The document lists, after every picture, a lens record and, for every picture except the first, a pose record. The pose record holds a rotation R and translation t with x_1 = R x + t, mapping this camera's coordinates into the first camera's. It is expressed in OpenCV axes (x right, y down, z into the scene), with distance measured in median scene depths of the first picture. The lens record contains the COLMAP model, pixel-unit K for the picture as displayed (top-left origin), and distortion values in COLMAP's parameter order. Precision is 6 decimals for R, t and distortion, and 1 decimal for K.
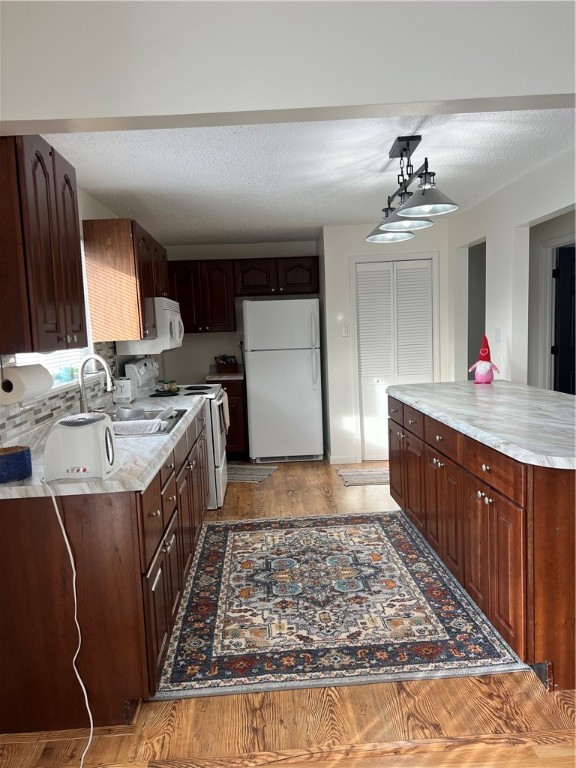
lens RADIAL K [[583.7, 0, 260.9], [0, 583.7, 386.9], [0, 0, 1]] dist [0.036515, -0.054502]
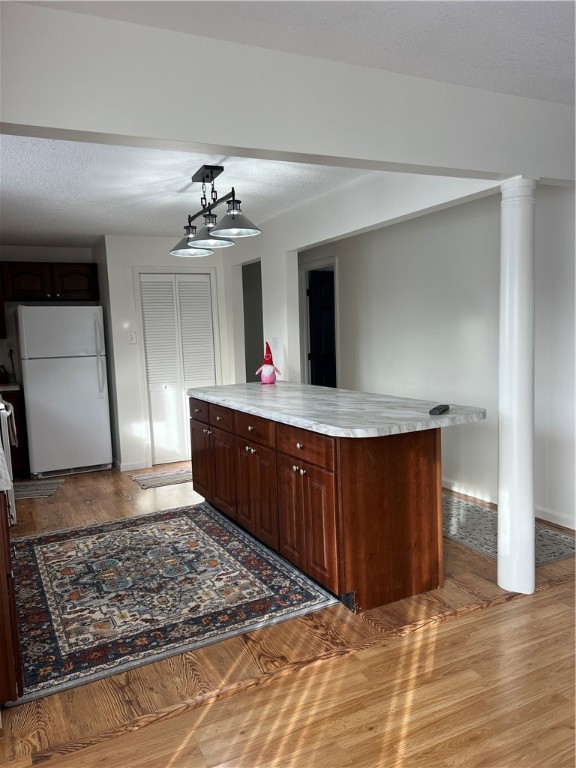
lens RADIAL K [[583.7, 0, 287.6], [0, 583.7, 380.4], [0, 0, 1]] dist [0.036515, -0.054502]
pose [[0.897892, -0.024310, 0.439544, -0.131885], [0.037874, 0.999038, -0.022114, 0.020115], [-0.438583, 0.036503, 0.897949, -0.072041]]
